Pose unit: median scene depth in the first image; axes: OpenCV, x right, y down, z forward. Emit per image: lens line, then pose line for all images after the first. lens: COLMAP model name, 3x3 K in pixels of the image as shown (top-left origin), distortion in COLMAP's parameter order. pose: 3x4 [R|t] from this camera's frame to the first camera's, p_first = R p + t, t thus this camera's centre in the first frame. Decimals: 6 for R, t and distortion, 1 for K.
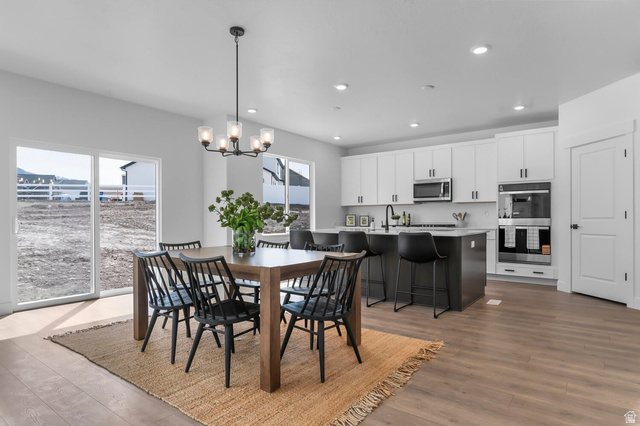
lens RADIAL K [[373.8, 0, 320.0], [0, 373.8, 213.0], [0, 0, 1]] dist [-0.000076, -0.000086]
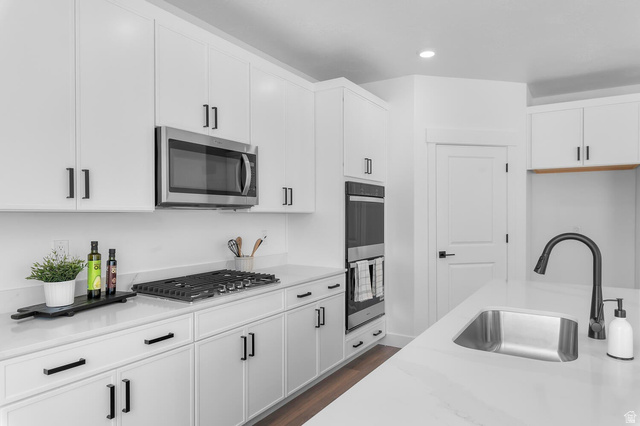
lens RADIAL K [[396.9, 0, 320.0], [0, 396.9, 213.0], [0, 0, 1]] dist [-0.000115, -0.000037]
pose [[-0.085817, 0.009165, 0.996269, -0.046080], [-0.014990, 0.999833, -0.010489, -0.023954], [-0.996198, -0.015835, -0.085665, 0.967338]]
